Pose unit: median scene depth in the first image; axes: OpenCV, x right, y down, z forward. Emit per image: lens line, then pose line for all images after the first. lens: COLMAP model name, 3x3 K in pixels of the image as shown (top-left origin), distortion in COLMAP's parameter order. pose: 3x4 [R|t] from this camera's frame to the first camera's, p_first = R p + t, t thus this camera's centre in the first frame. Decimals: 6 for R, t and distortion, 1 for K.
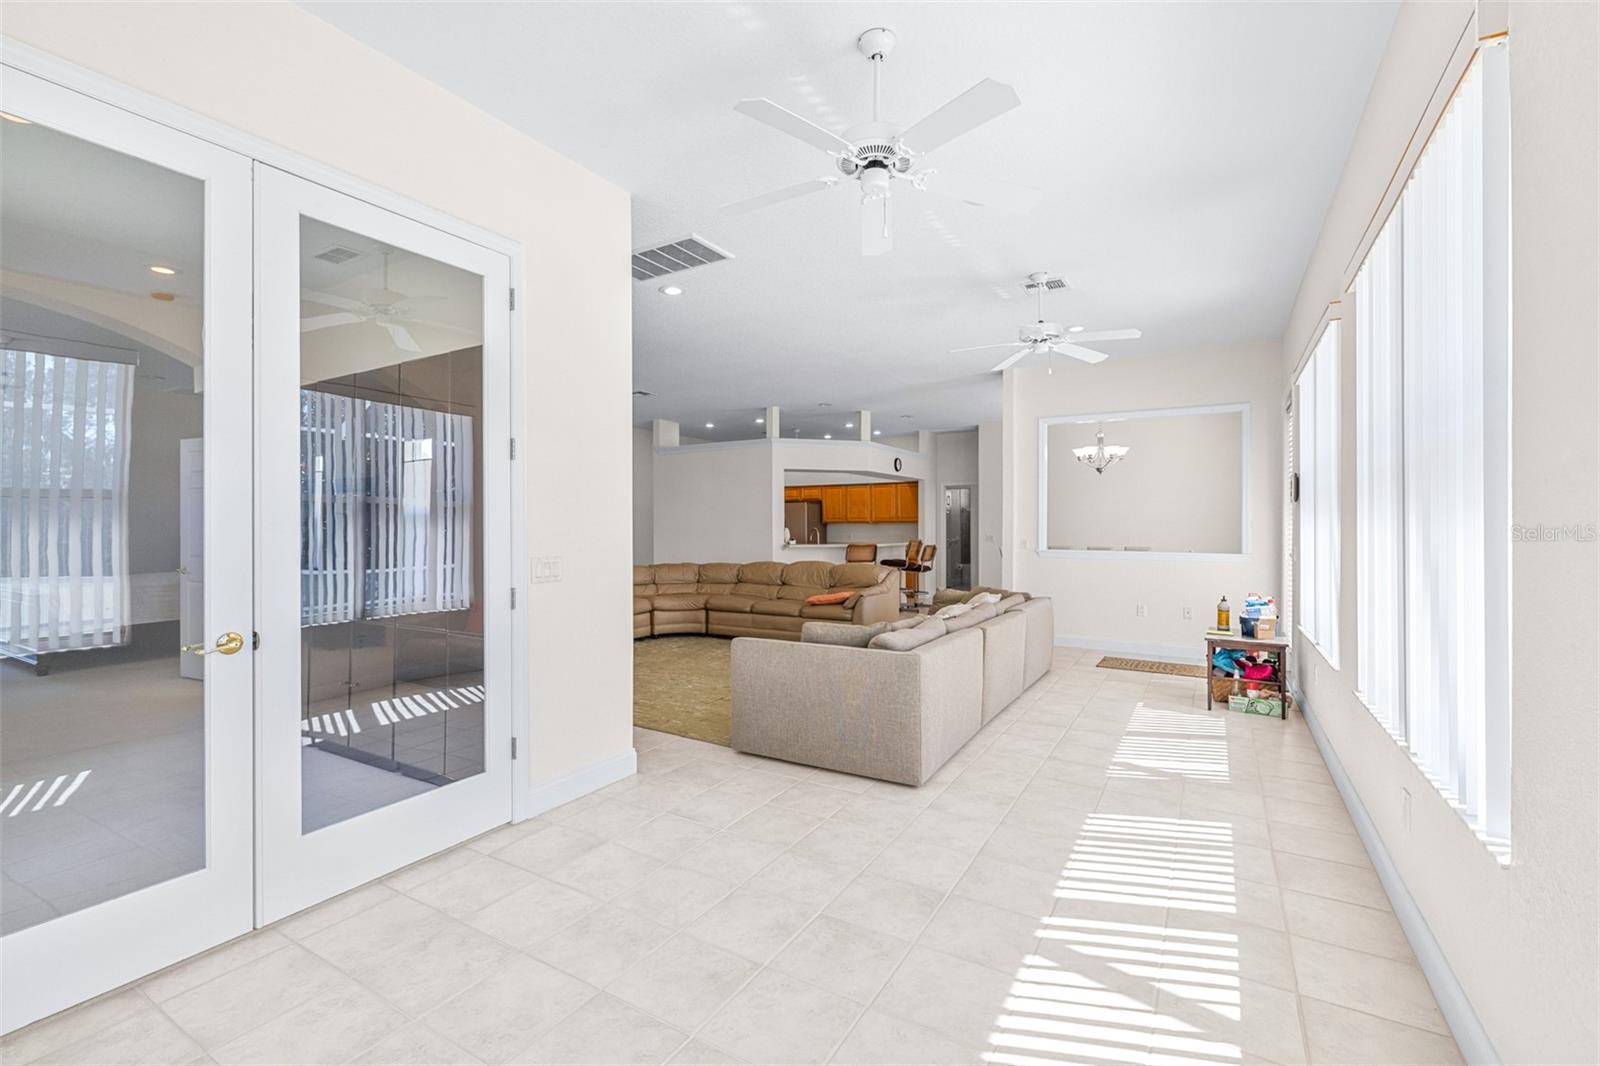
lens RADIAL K [[679.6, 0, 800.0], [0, 679.6, 533.0], [0, 0, 1]] dist [-0.001356, -0.000147]
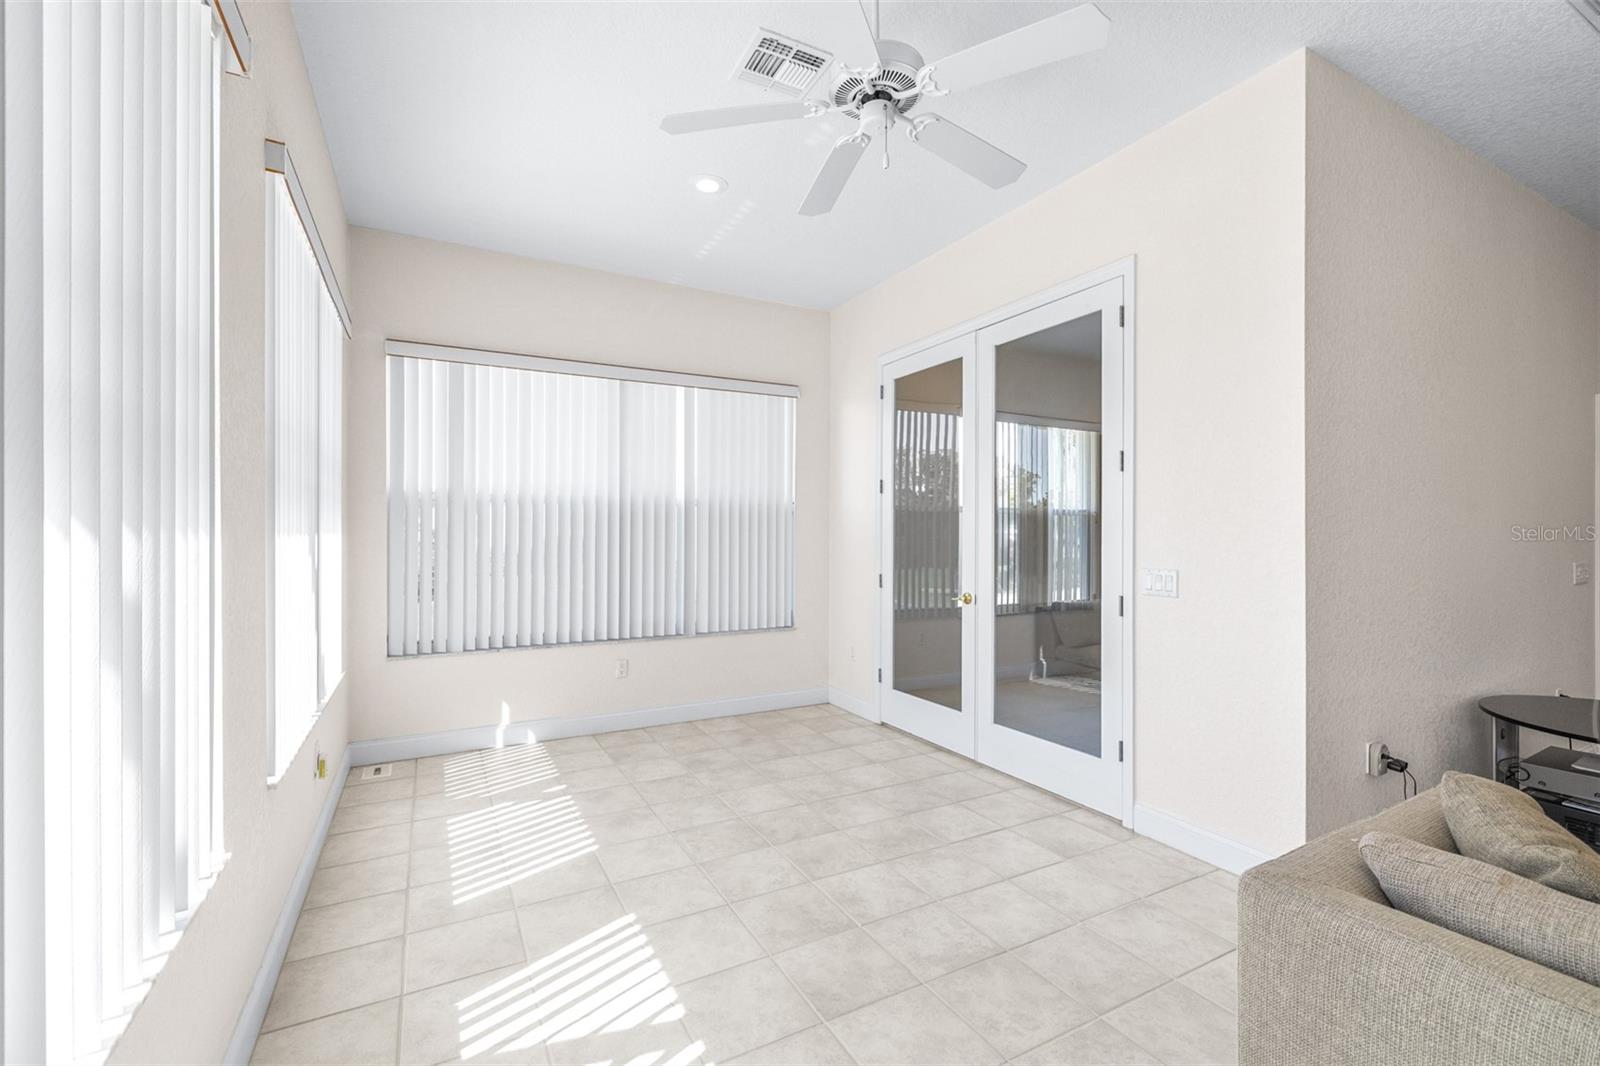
lens RADIAL K [[692.4, 0, 800.0], [0, 692.4, 533.0], [0, 0, 1]] dist [0.001009, 0.000117]
pose [[-0.511661, -0.002913, -0.859182, 0.984530], [-0.014350, 0.999884, 0.005155, -0.016872], [0.859067, 0.014967, -0.511644, 1.499912]]
